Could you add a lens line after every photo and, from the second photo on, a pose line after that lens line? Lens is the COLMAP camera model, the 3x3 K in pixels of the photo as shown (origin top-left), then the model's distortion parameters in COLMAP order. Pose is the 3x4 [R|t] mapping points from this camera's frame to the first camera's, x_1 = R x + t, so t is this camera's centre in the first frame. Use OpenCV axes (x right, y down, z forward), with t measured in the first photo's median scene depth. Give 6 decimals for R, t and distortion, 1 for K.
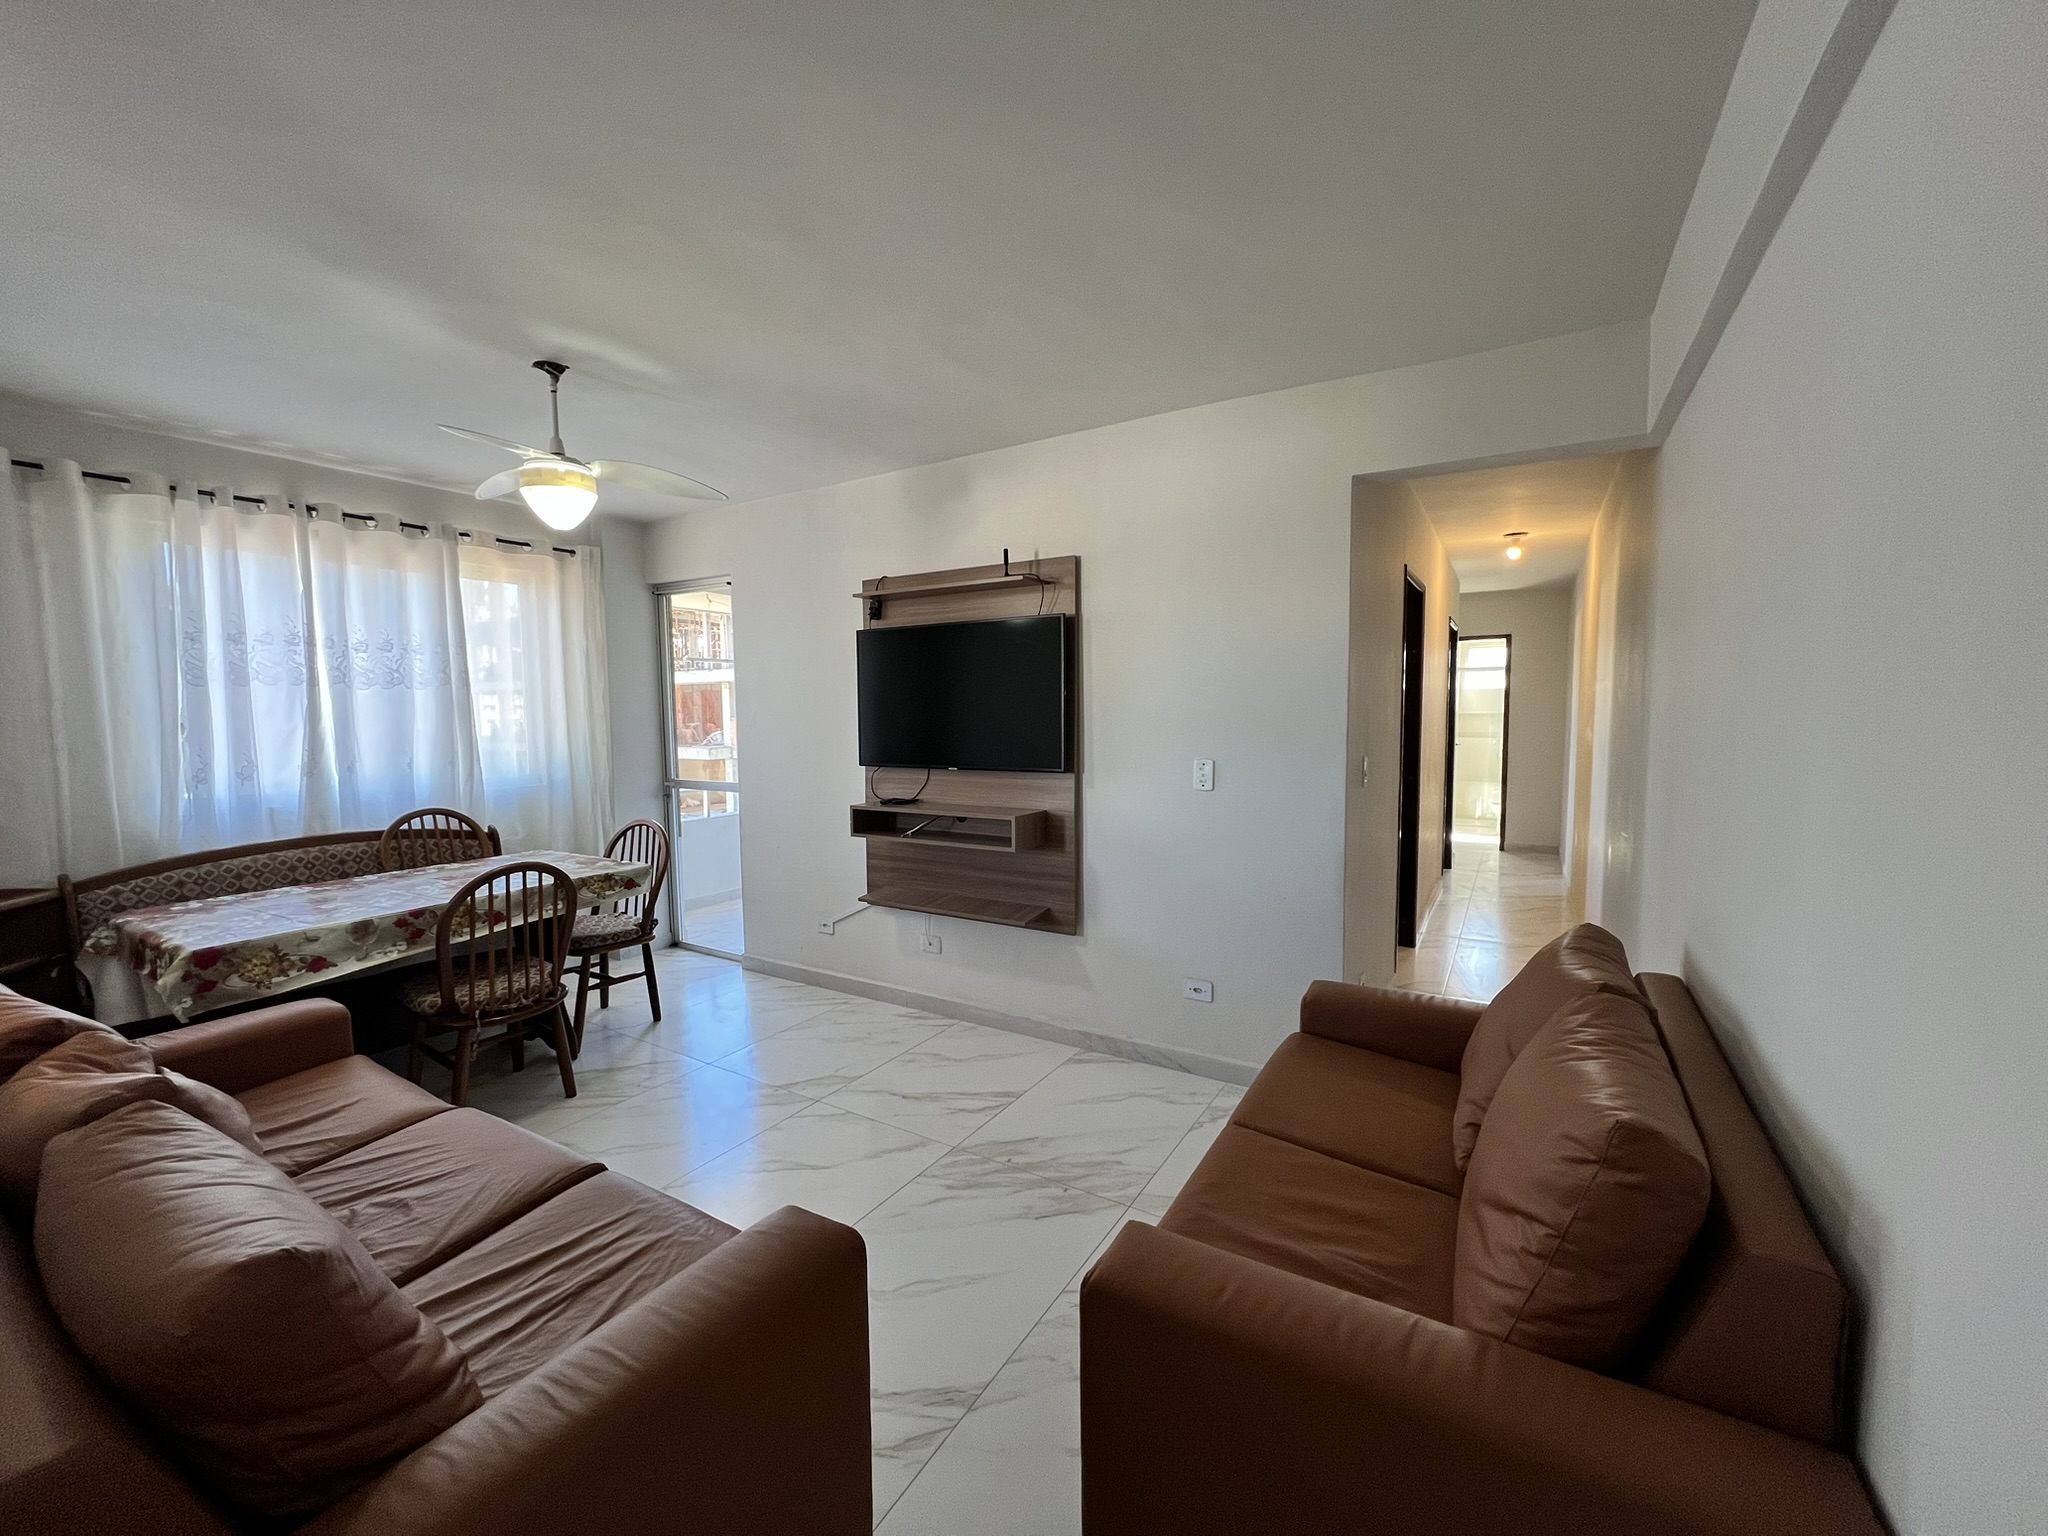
lens RADIAL K [[819.8, 0, 1020.5], [0, 819.8, 777.8], [0, 0, 1]] dist [-0.000425, -0.000078]
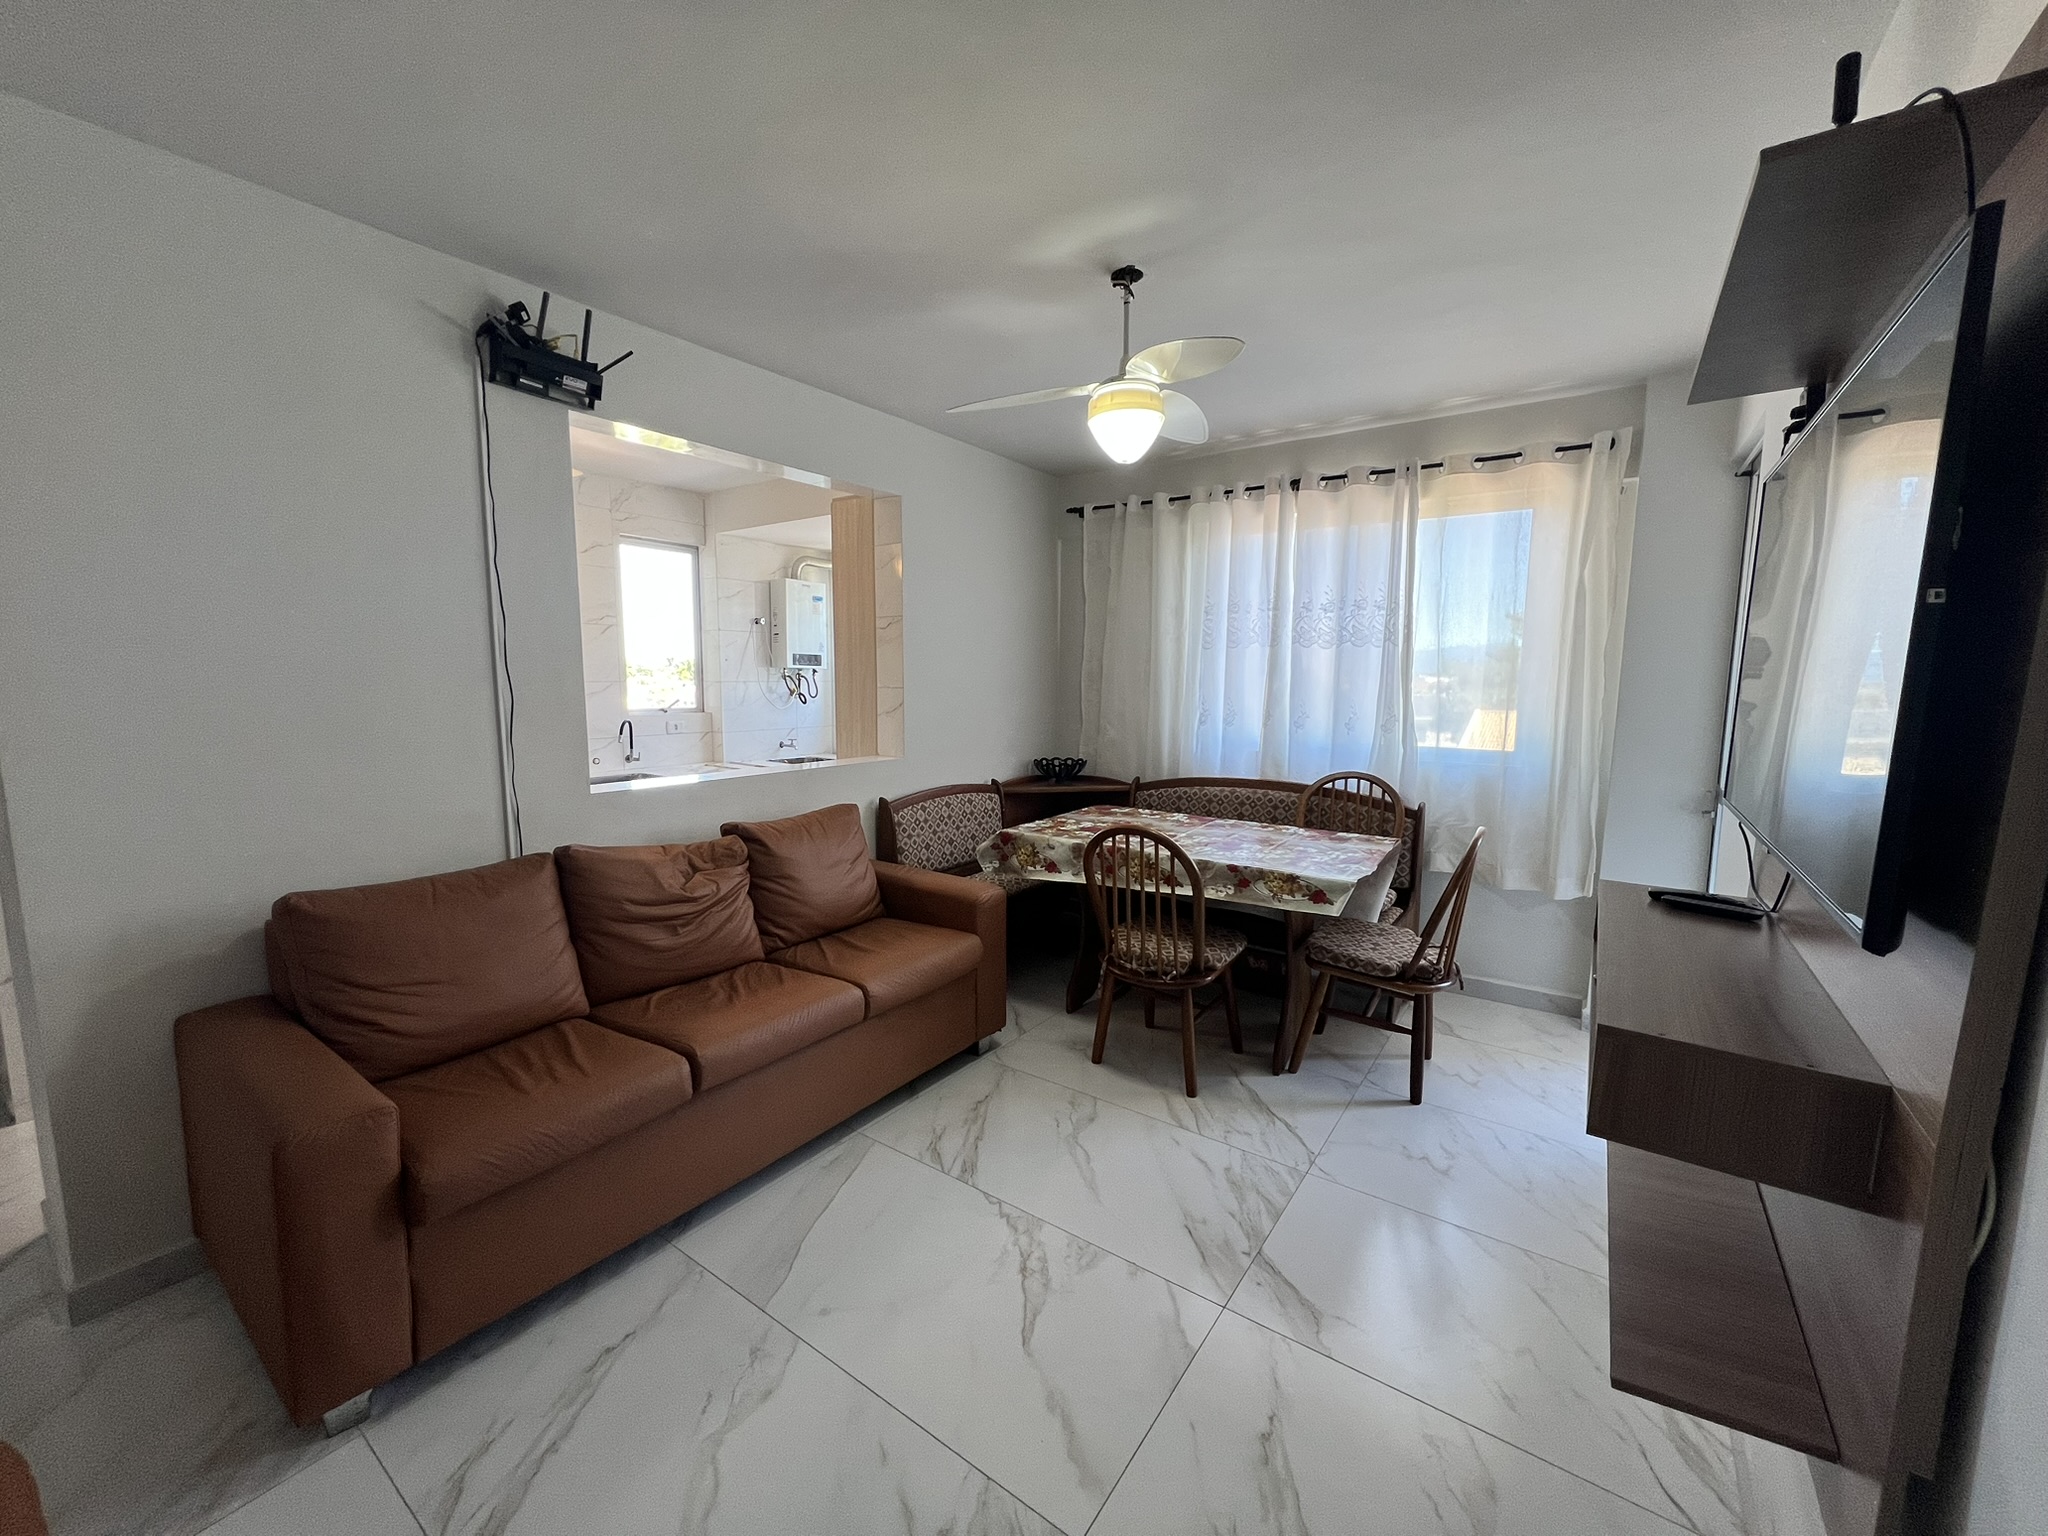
lens RADIAL K [[810.3, 0, 1025.1], [0, 810.3, 776.8], [0, 0, 1]] dist [-0.000041, -0.001232]
pose [[-0.069591, 0.135653, -0.988309, 0.267239], [-0.089079, 0.985908, 0.141596, -0.061613], [0.993590, 0.097891, -0.056527, 0.725981]]
